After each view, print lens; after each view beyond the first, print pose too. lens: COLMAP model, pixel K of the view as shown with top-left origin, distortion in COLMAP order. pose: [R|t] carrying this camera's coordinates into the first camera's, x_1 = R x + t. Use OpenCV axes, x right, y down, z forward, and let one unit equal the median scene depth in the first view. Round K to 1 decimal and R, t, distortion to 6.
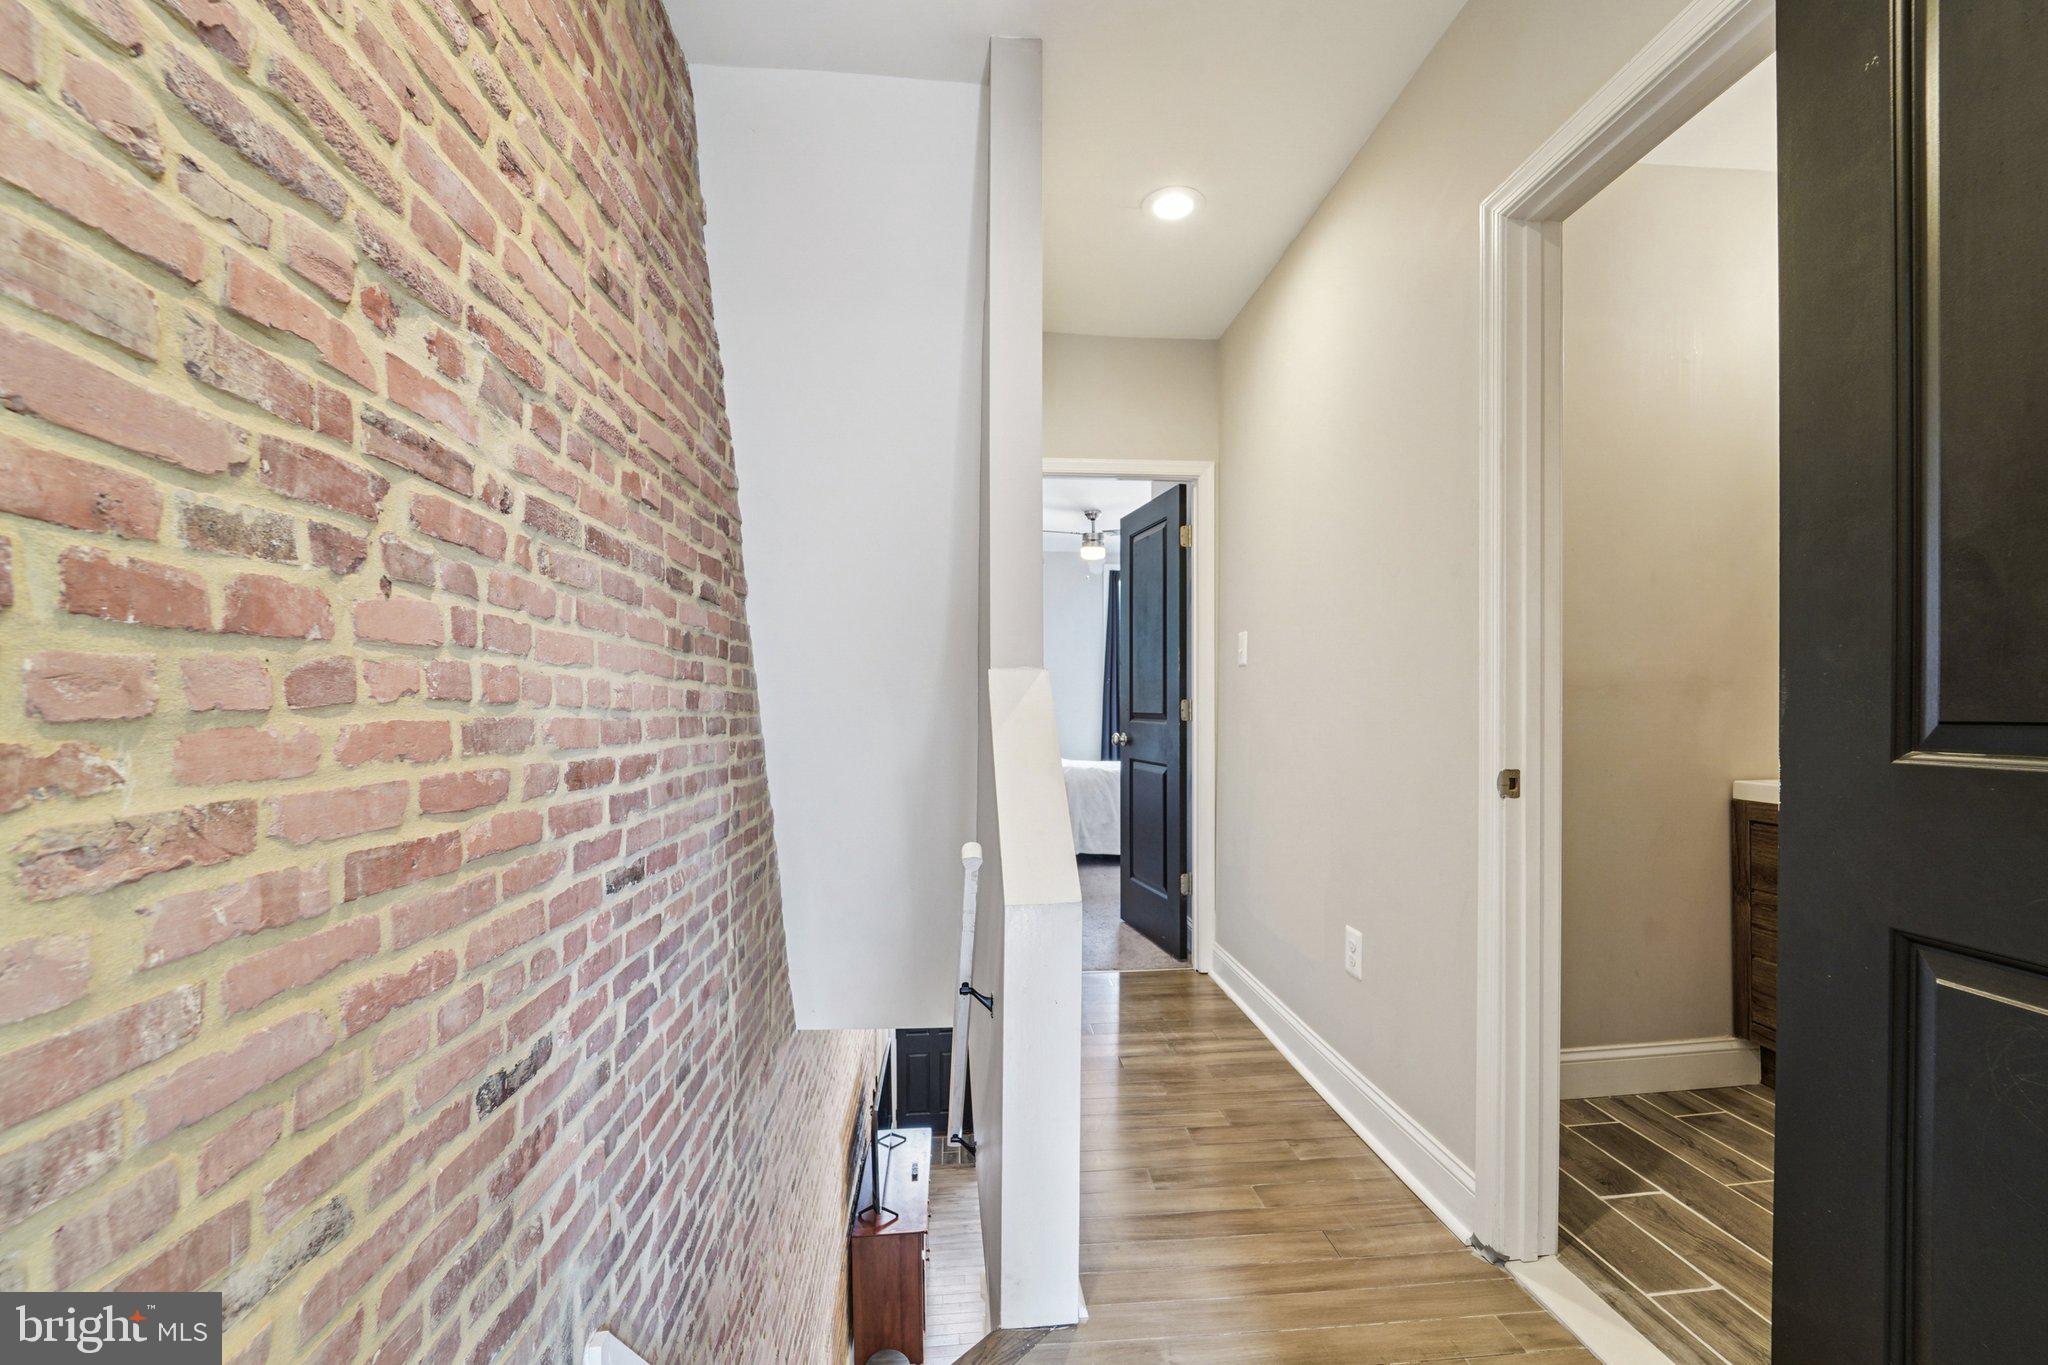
lens RADIAL K [[849.8, 0, 1027.9], [0, 849.8, 694.5], [0, 0, 1]] dist [-0.016012, -0.000110]
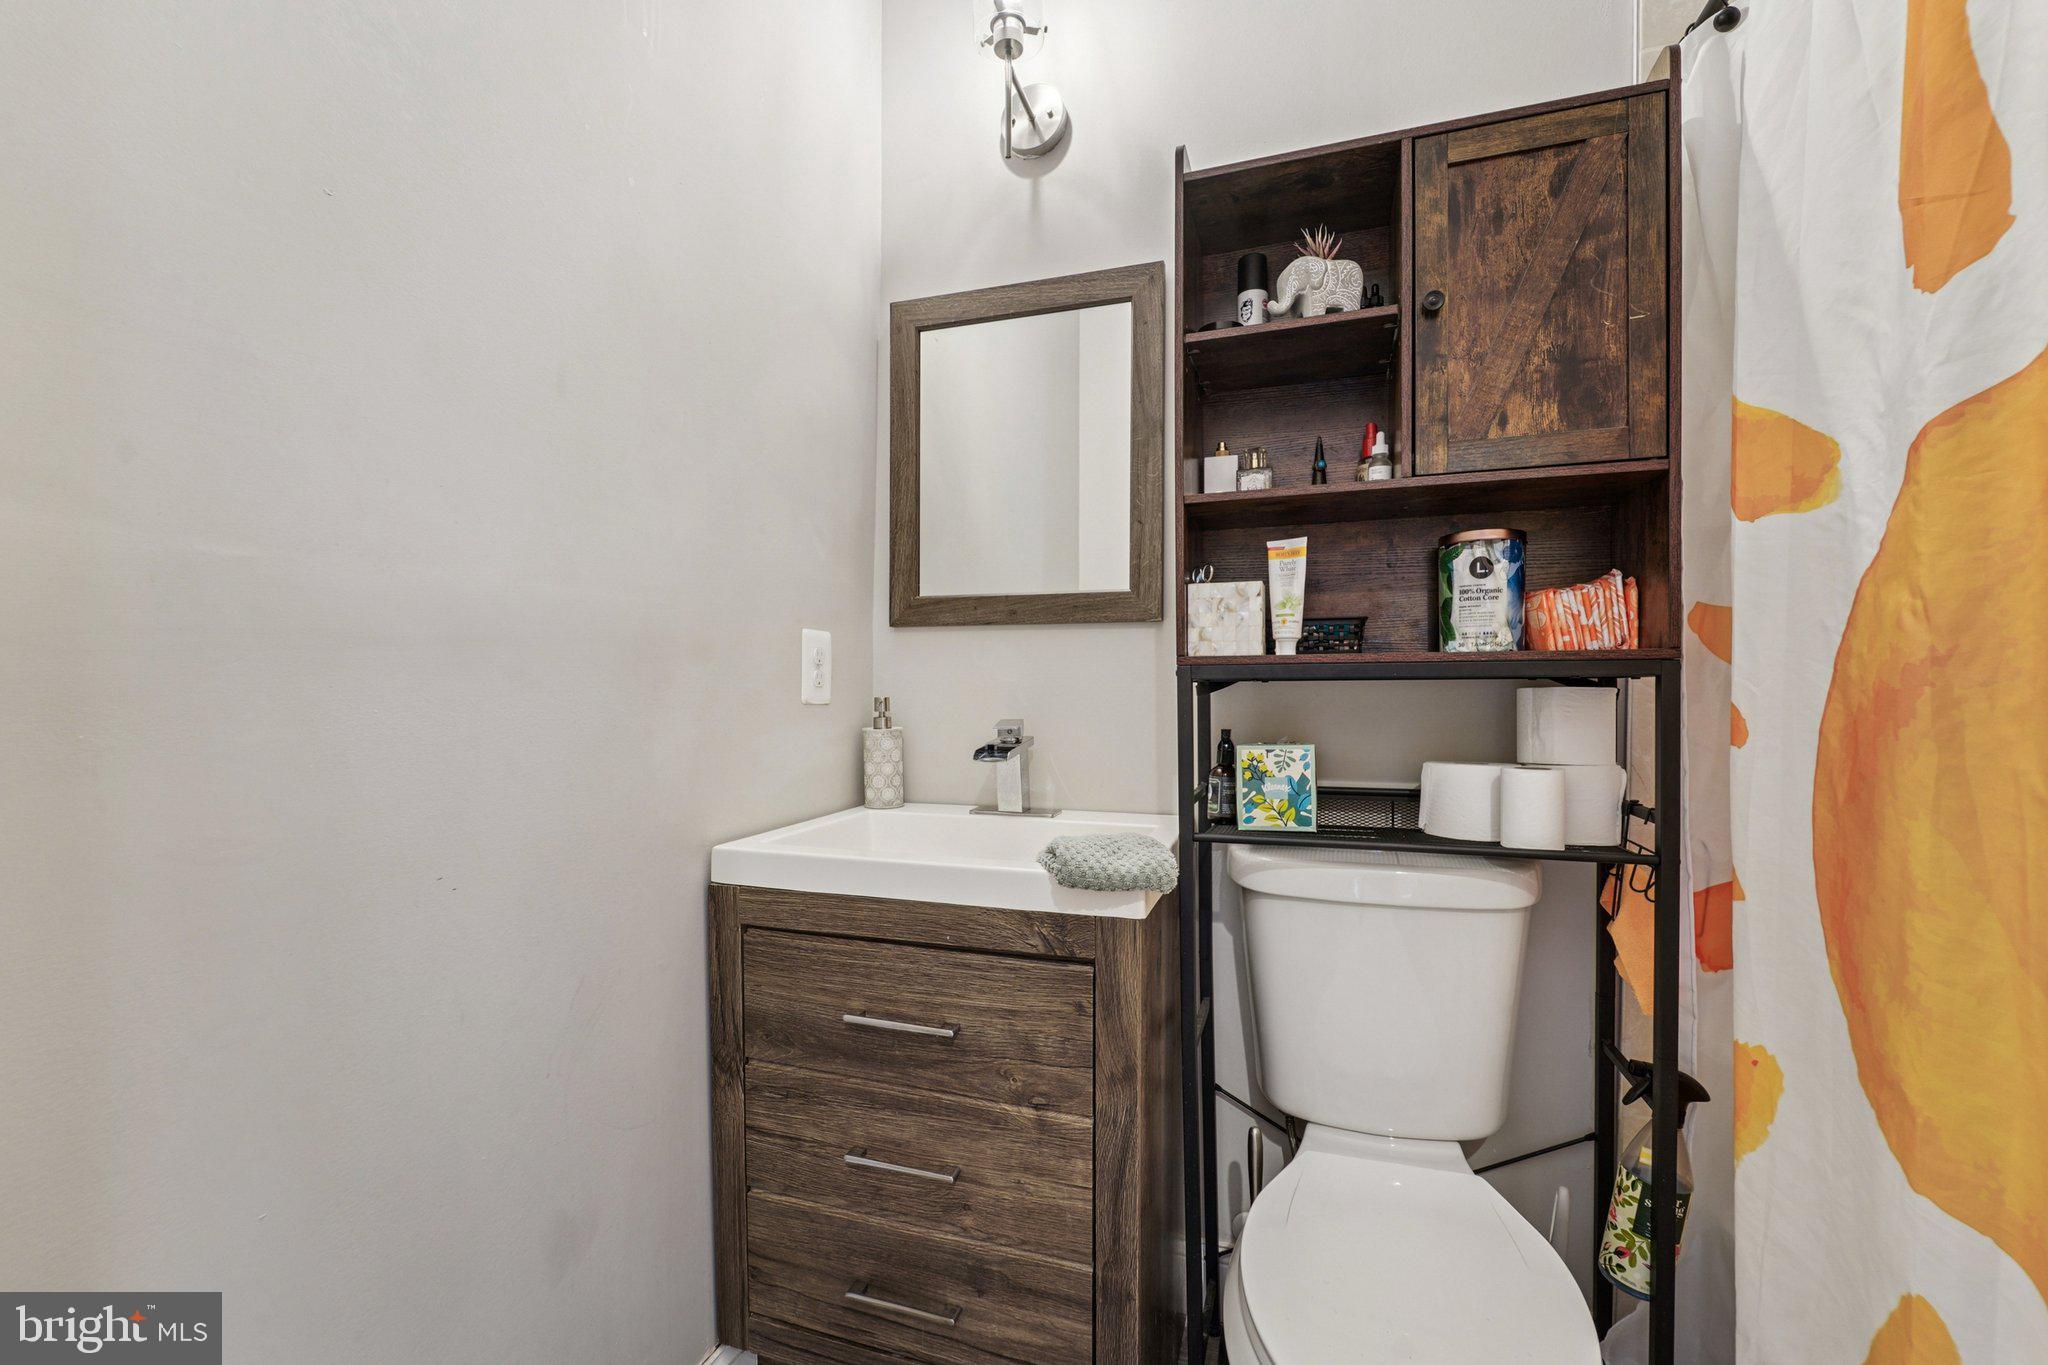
lens RADIAL K [[849.8, 0, 1024.2], [0, 849.8, 689.9], [0, 0, 1]] dist [-0.016012, -0.000110]
pose [[0.409753, -0.001890, 0.912194, 0.464365], [-0.001407, 0.999995, 0.002704, 0.007137], [-0.912195, -0.002391, 0.409749, 0.635800]]
